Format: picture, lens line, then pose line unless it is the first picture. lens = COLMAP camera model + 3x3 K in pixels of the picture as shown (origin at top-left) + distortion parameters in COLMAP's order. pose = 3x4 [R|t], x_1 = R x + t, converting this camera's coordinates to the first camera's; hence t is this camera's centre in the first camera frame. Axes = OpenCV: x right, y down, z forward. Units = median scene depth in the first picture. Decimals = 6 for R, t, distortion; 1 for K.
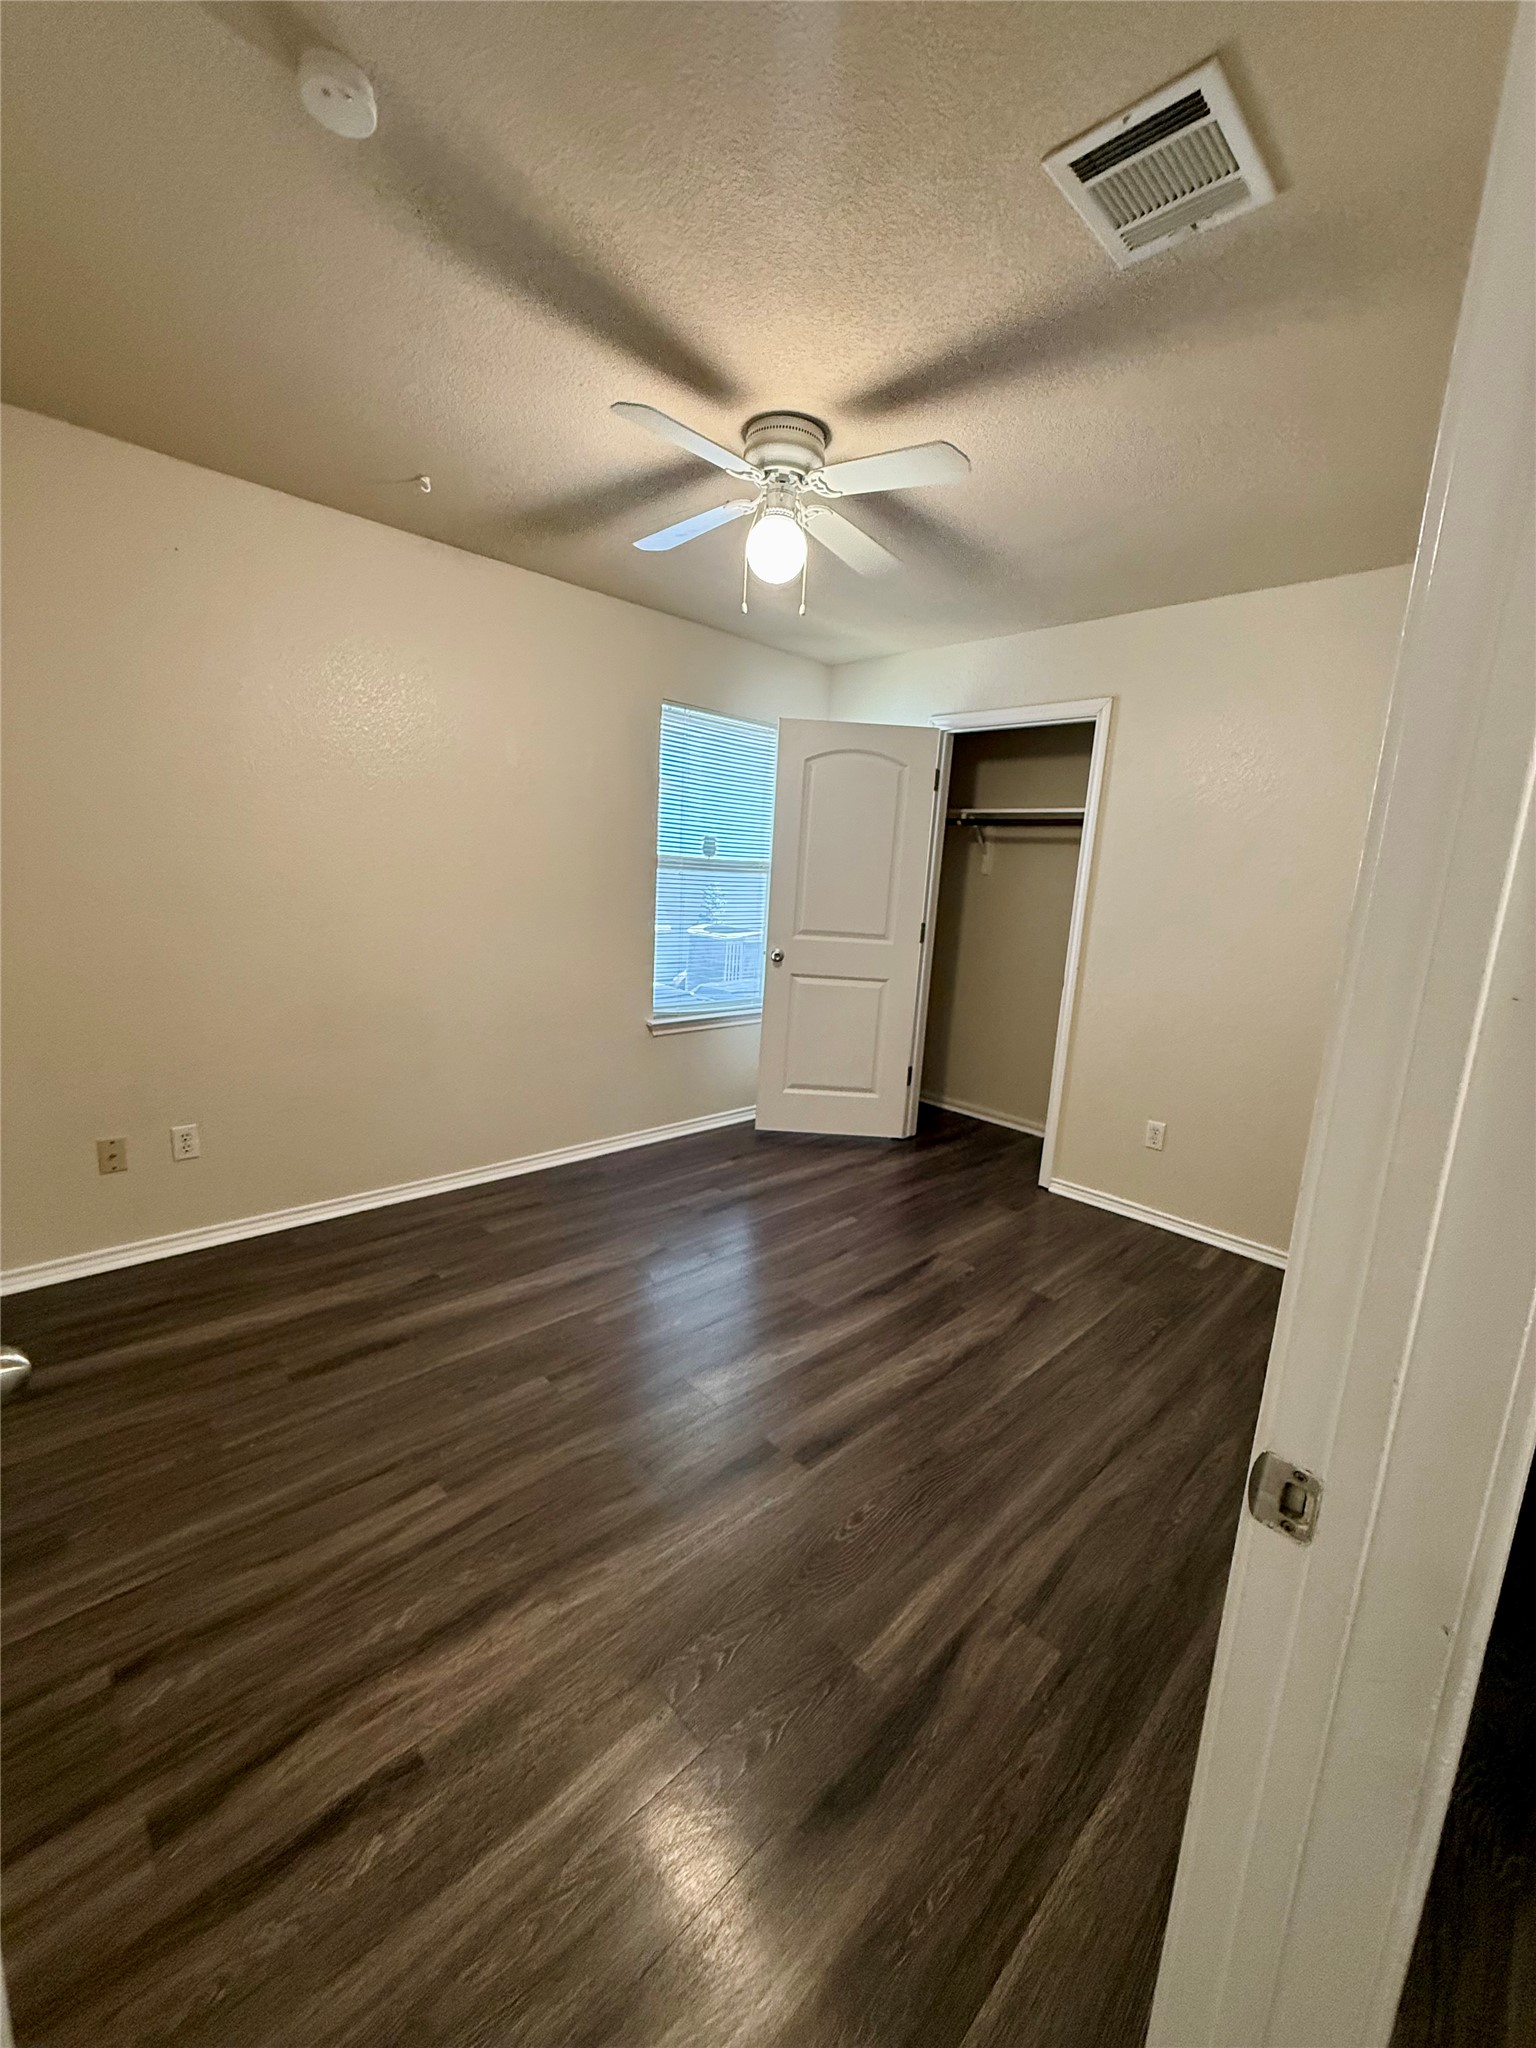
lens RADIAL K [[816.2, 0, 765.9], [0, 816.2, 1019.1], [0, 0, 1]] dist [0.001596, -0.000306]
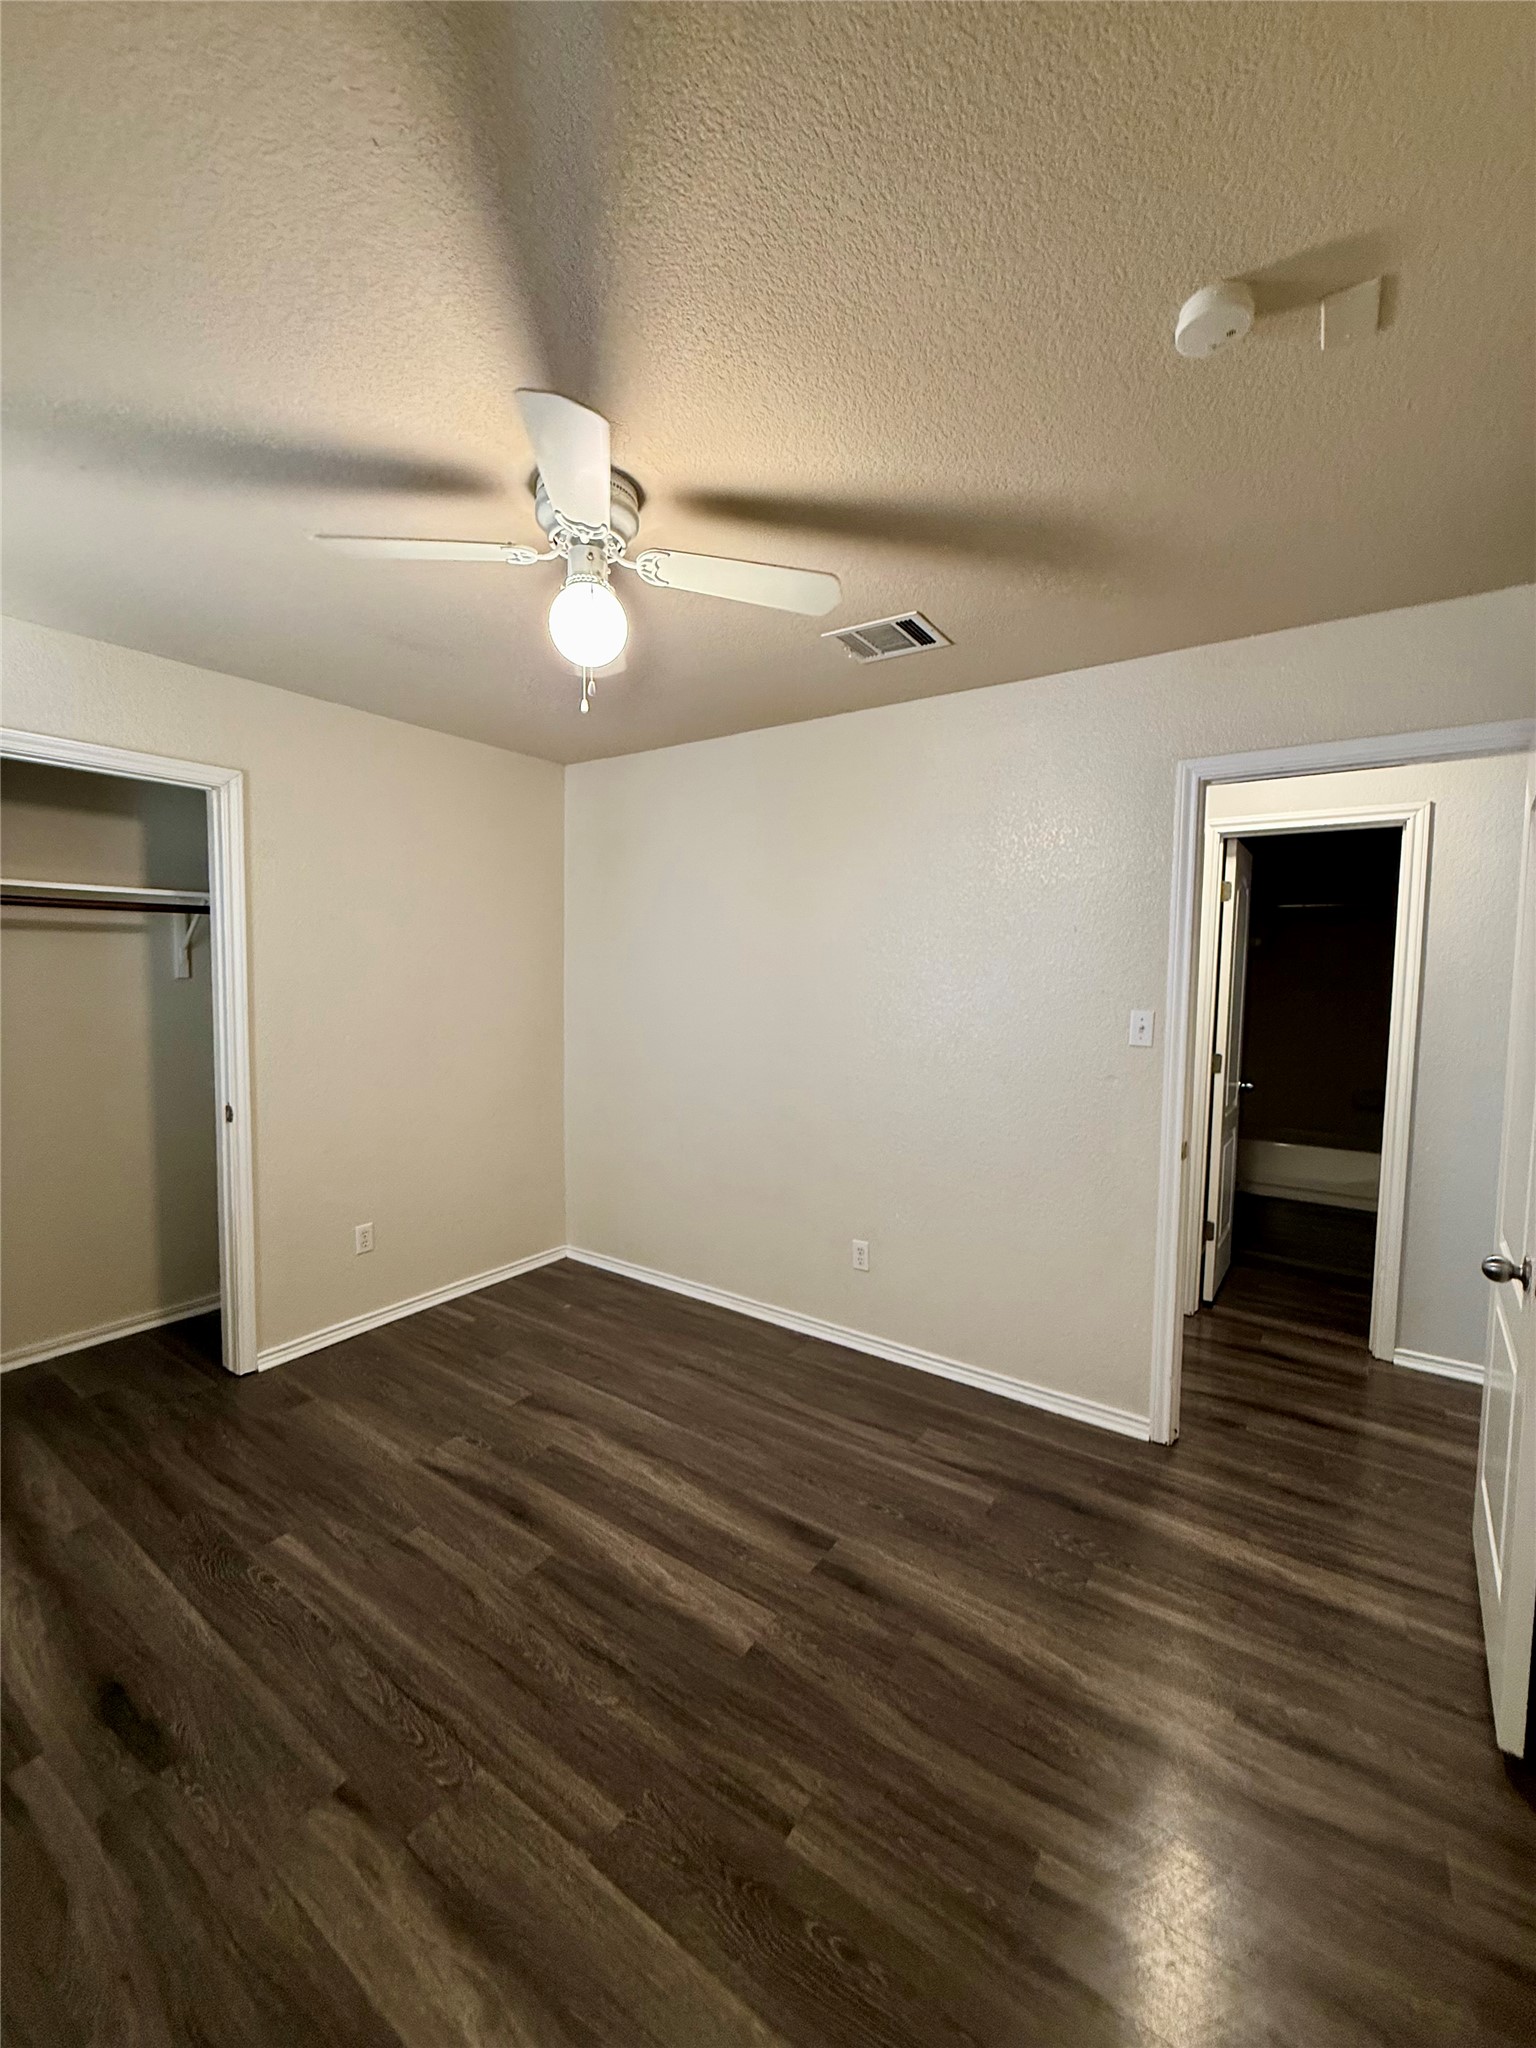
lens RADIAL K [[816.2, 0, 765.9], [0, 816.2, 1019.1], [0, 0, 1]] dist [0.001596, -0.000306]
pose [[-0.195452, -0.124745, 0.972747, -0.753332], [0.153362, 0.975787, 0.155950, -0.271875], [-0.968648, 0.179663, -0.171589, 0.937472]]
